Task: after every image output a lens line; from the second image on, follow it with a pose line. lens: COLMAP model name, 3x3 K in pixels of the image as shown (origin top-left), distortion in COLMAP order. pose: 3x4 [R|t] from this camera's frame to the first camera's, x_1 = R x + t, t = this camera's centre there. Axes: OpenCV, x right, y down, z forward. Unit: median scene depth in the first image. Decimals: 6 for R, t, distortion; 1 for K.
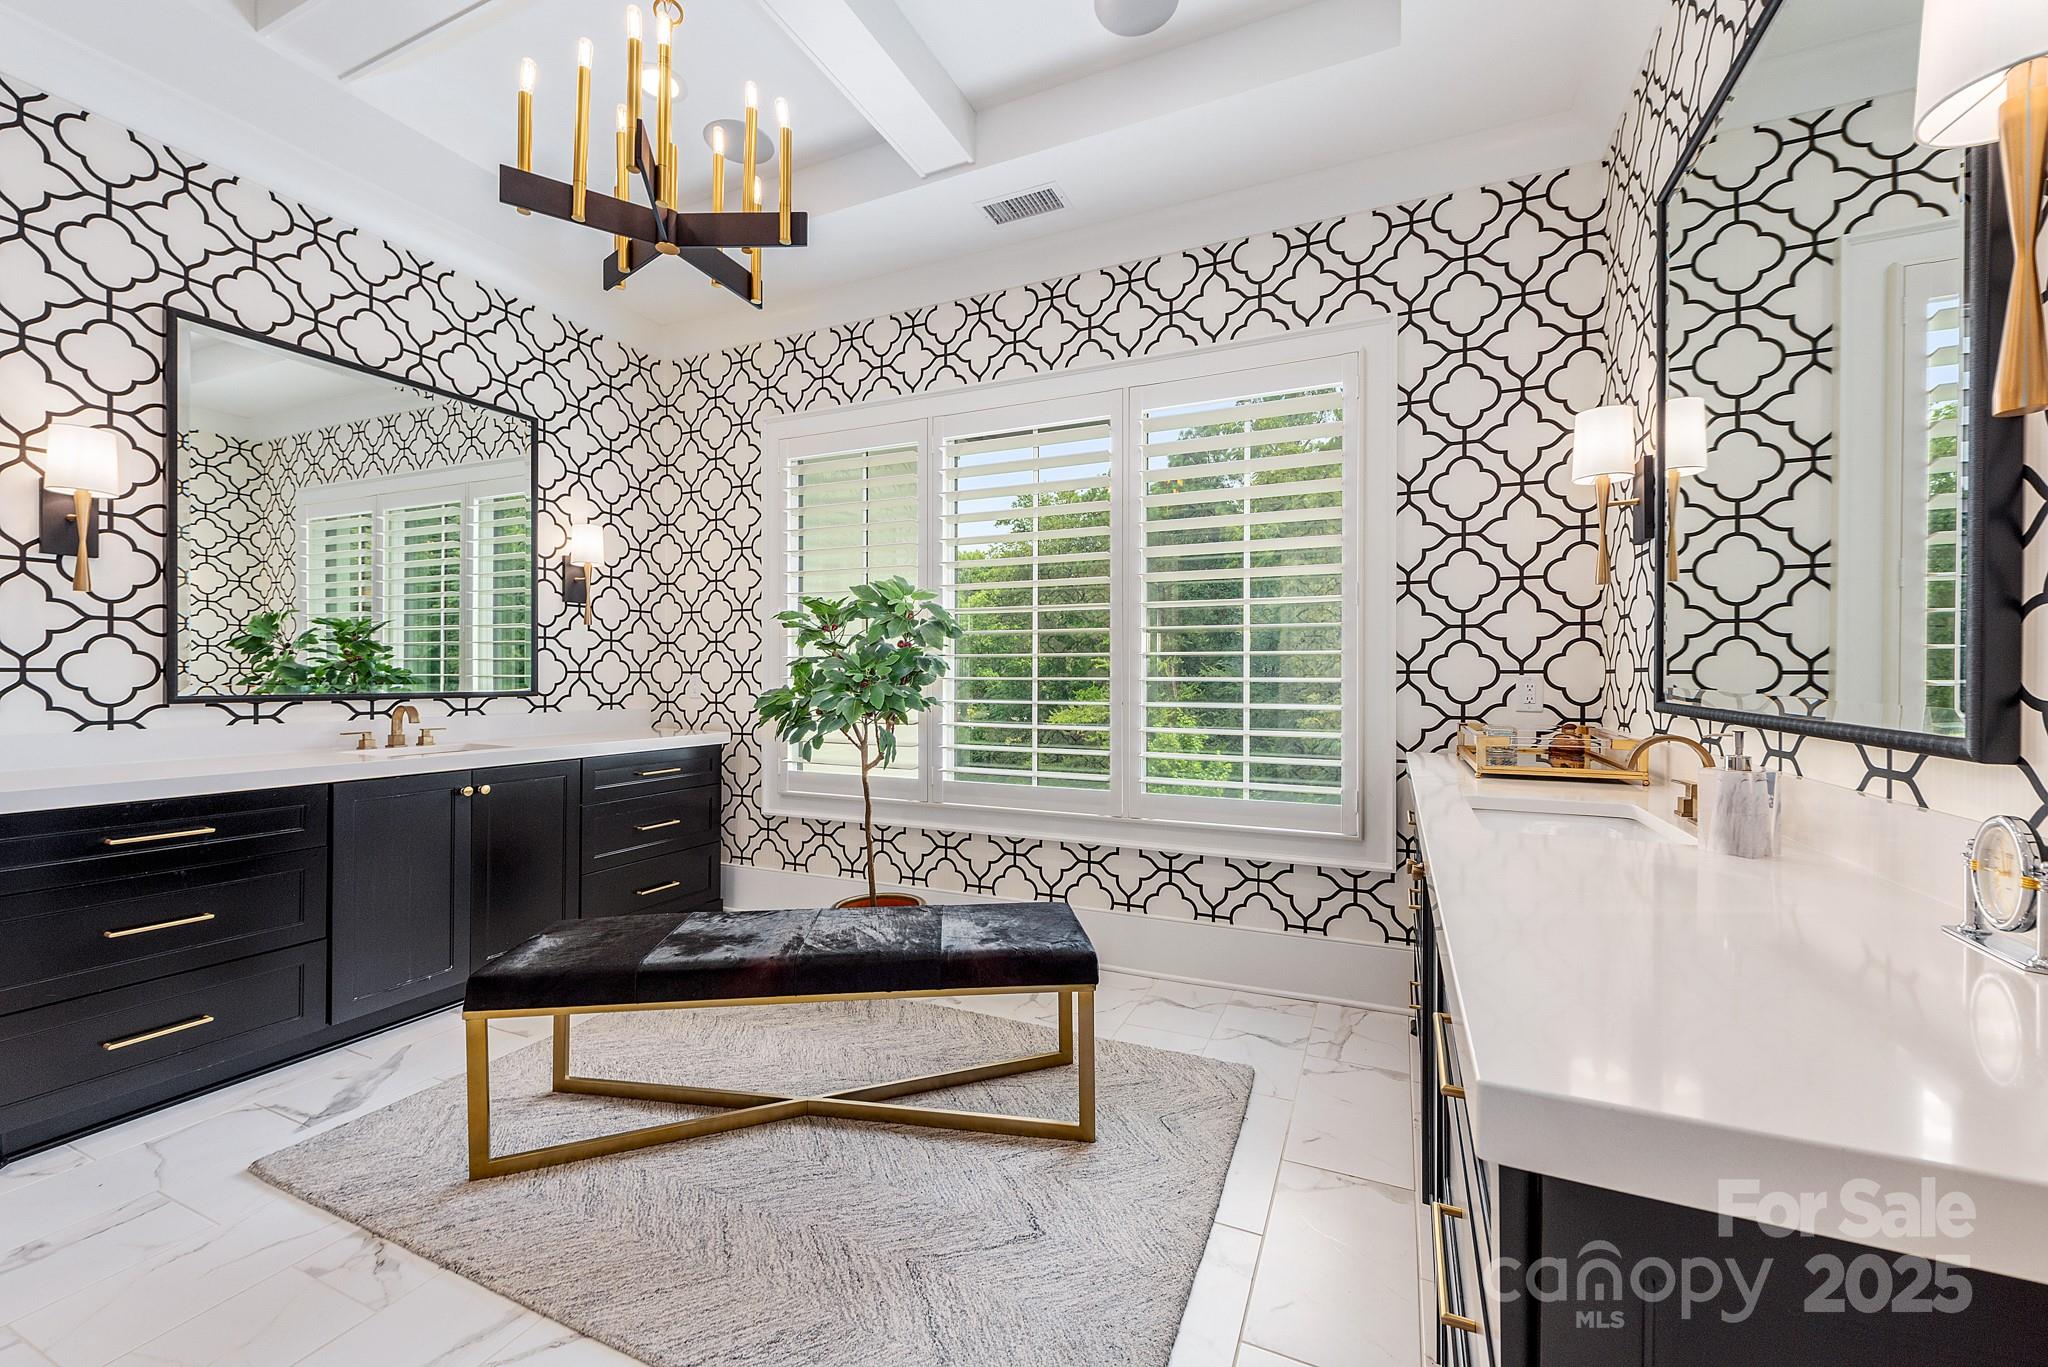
lens RADIAL K [[800.4, 0, 1024.0], [0, 800.4, 683.5], [0, 0, 1]] dist [0.015615, -0.005578]
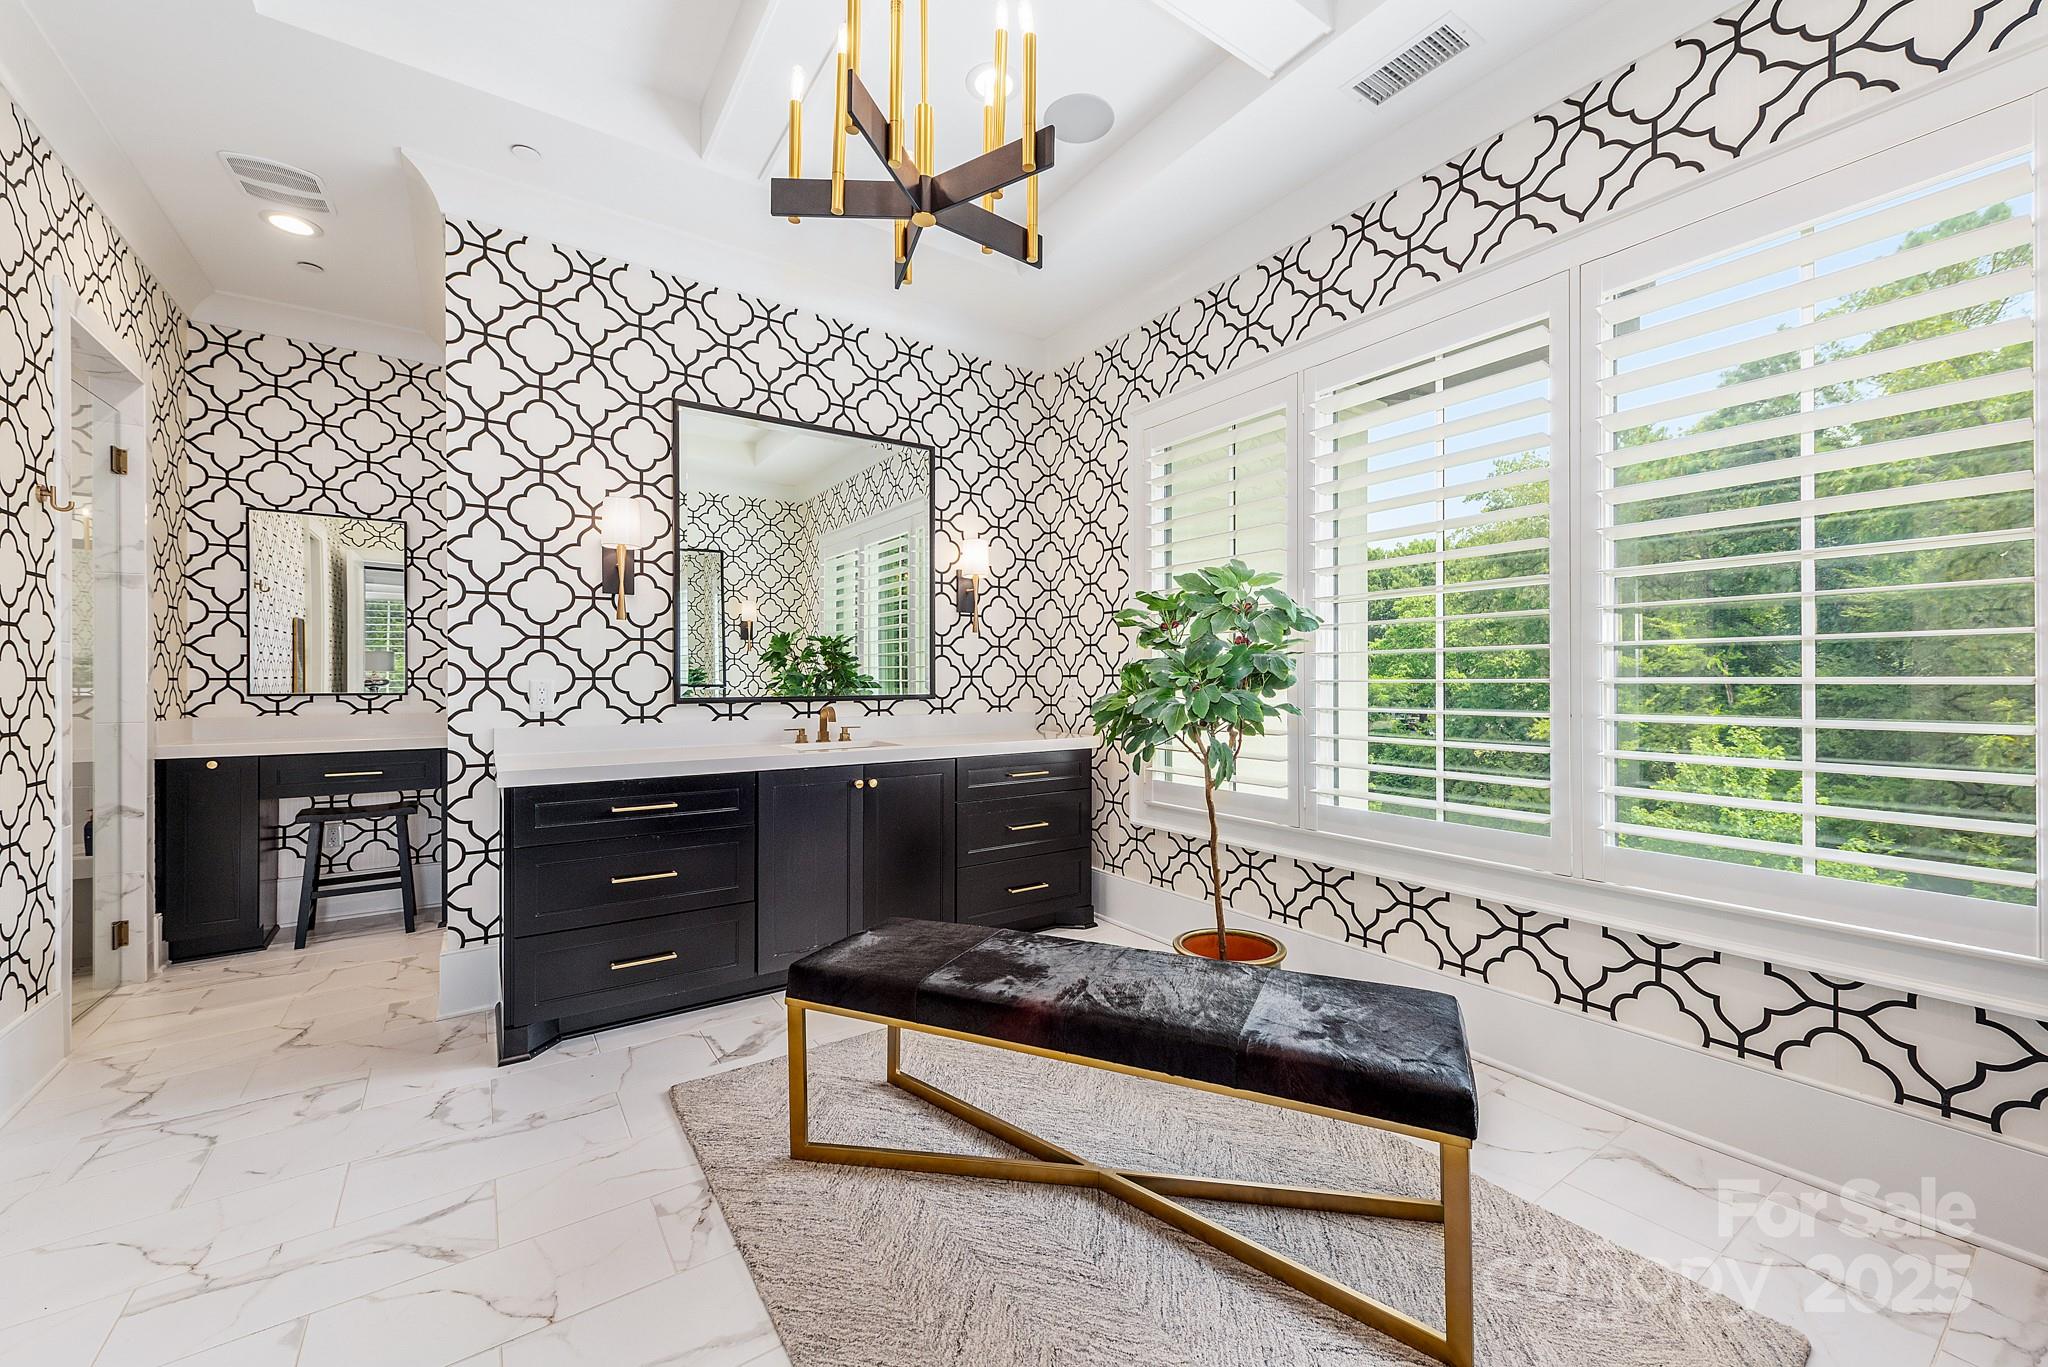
lens RADIAL K [[800.4, 0, 1024.0], [0, 800.4, 683.5], [0, 0, 1]] dist [0.015615, -0.005578]
pose [[0.861870, -0.003881, -0.507114, 0.079800], [0.002193, 0.999990, -0.003926, -0.001420], [0.507124, 0.002272, 0.861870, 0.169498]]
